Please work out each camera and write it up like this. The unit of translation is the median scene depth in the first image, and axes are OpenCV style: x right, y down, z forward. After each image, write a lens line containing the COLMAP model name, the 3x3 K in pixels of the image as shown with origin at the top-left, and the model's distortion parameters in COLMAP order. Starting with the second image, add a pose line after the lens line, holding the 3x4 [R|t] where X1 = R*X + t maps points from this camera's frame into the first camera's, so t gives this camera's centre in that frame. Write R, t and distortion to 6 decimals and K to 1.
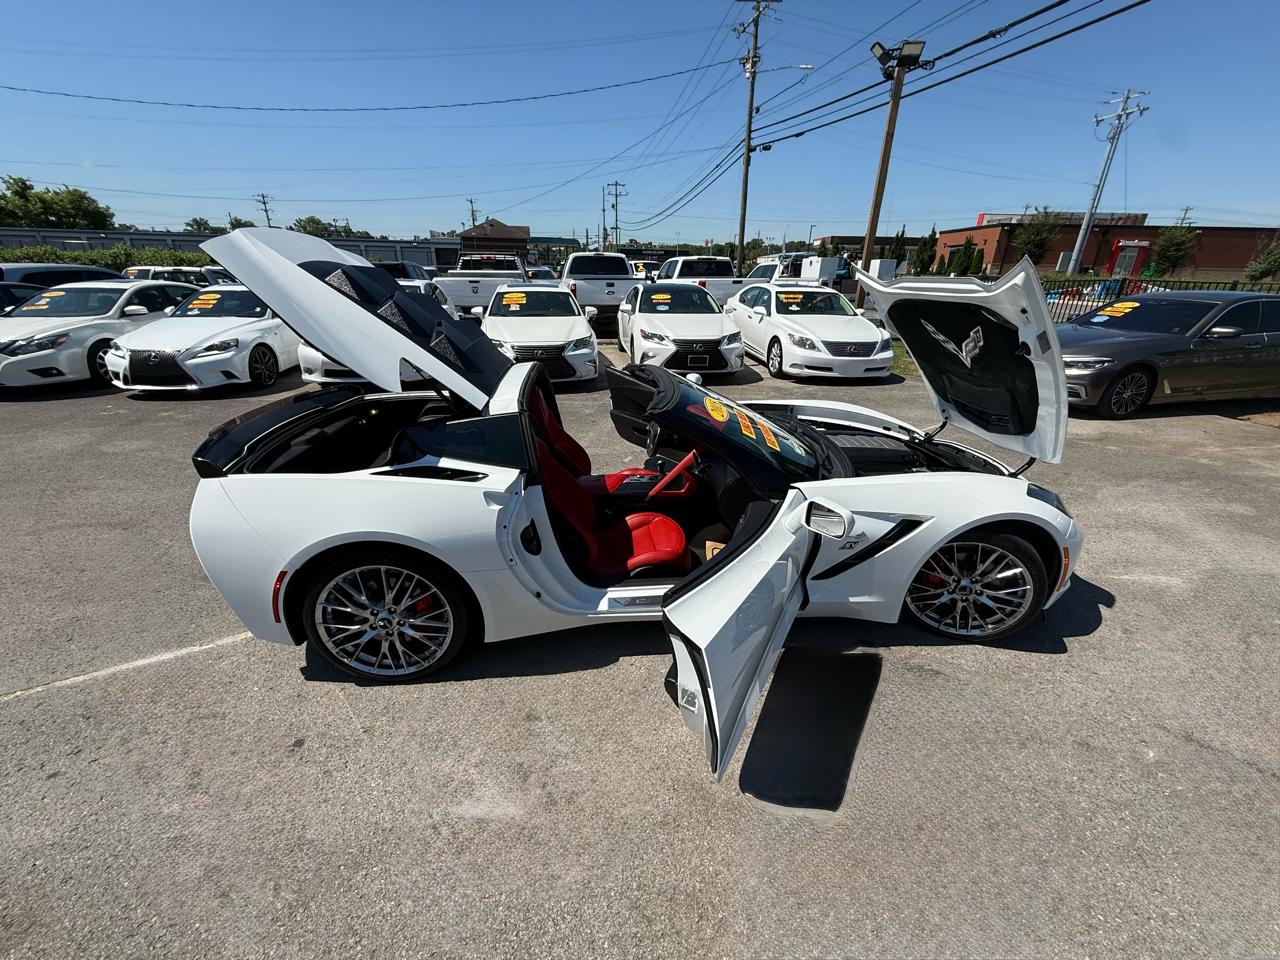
lens RADIAL K [[514.3, 0, 638.7], [0, 514.3, 479.8], [0, 0, 1]] dist [-0.000474, 0.000108]
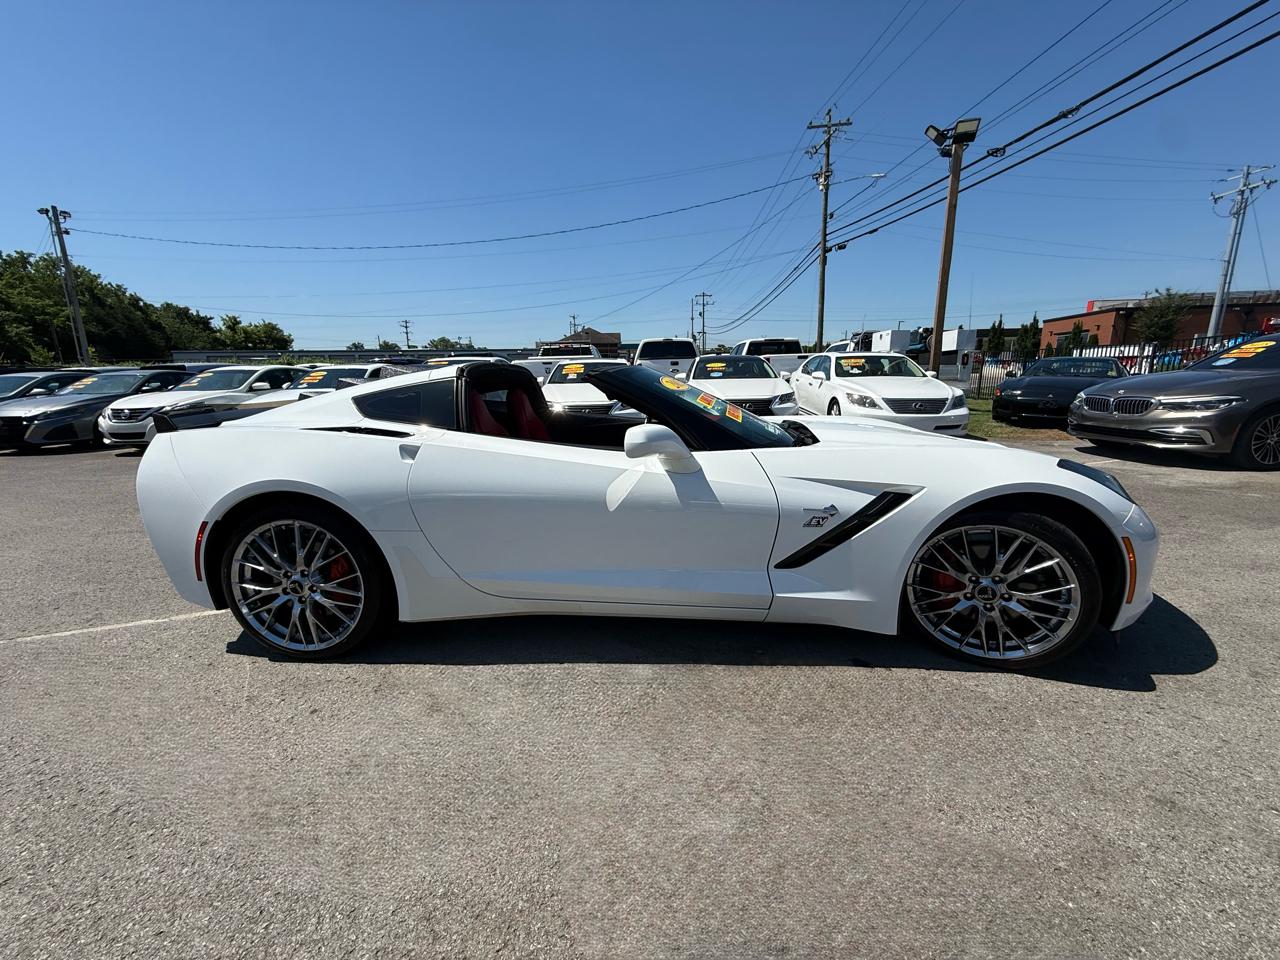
lens RADIAL K [[514.3, 0, 638.5], [0, 514.3, 479.3], [0, 0, 1]] dist [-0.000474, 0.000108]
pose [[0.985107, 0.004739, -0.171879, 0.075578], [-0.036677, 0.982406, -0.183120, 0.061892], [0.167988, 0.186697, 0.967949, 0.040732]]
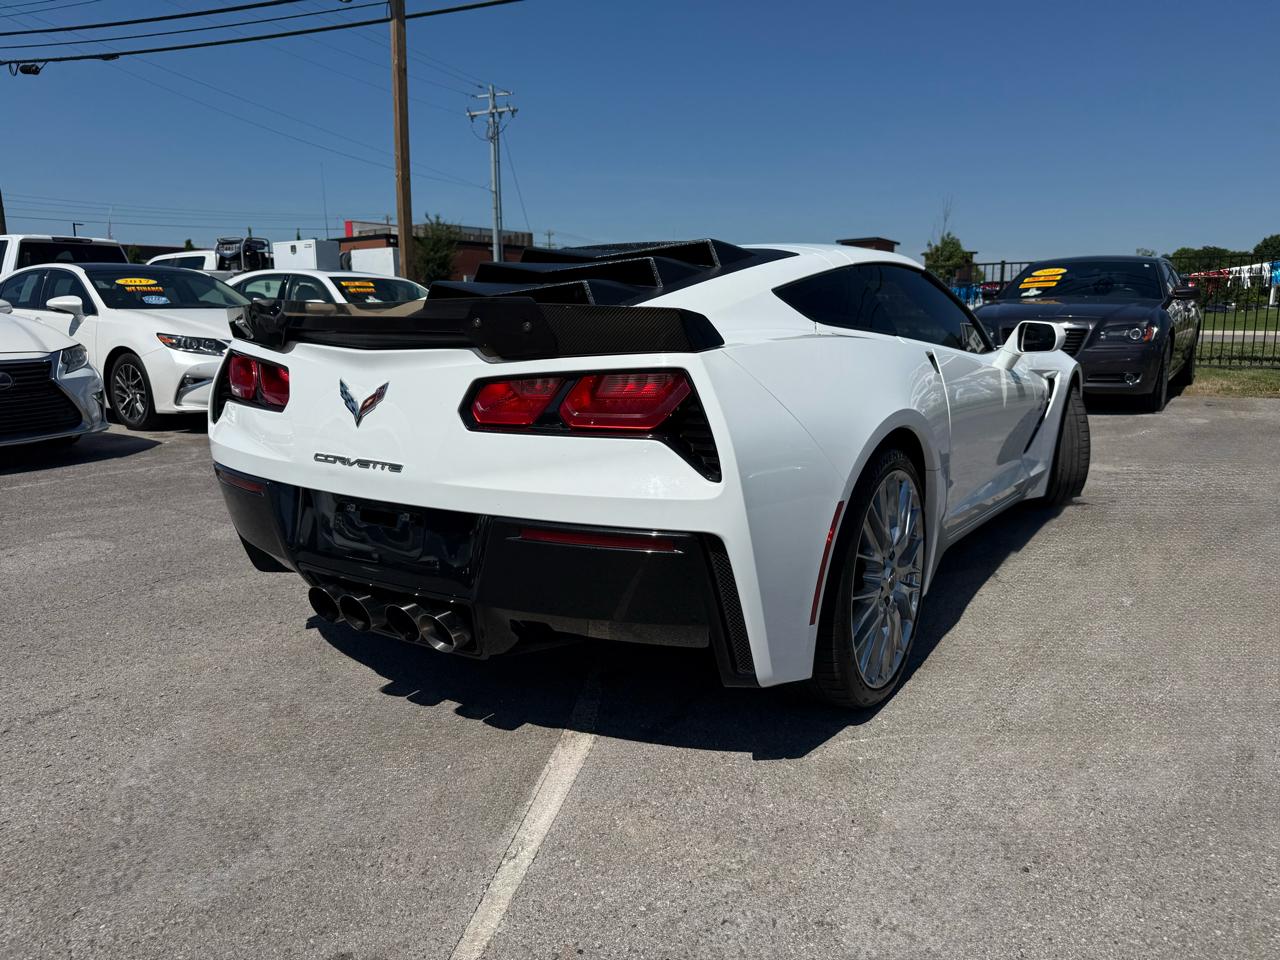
lens RADIAL K [[911.0, 0, 640.0], [0, 911.0, 483.7], [0, 0, 1]] dist [0.027163, -0.037089]
pose [[0.641024, -0.156683, 0.751358, -0.377382], [0.302427, 0.951305, -0.059638, 0.038819], [-0.705426, 0.265460, 0.657195, 0.126772]]
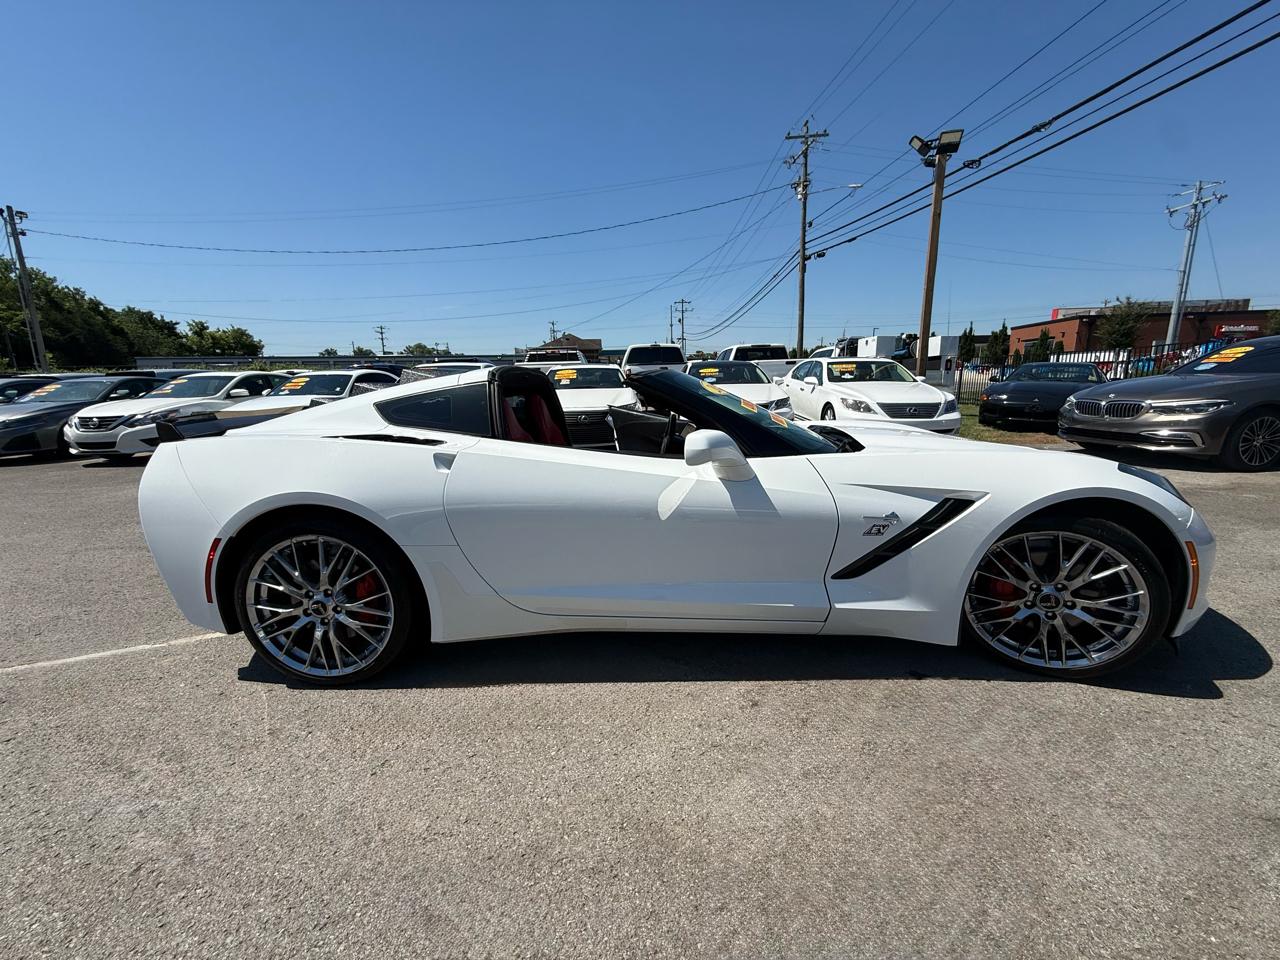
lens RADIAL K [[514.3, 0, 638.1], [0, 514.3, 479.0], [0, 0, 1]] dist [-0.000474, 0.000108]
pose [[0.991136, -0.006705, -0.132683, 0.042405], [-0.019628, 0.980376, -0.196159, 0.059375], [0.131394, 0.197024, 0.971554, 0.047330]]
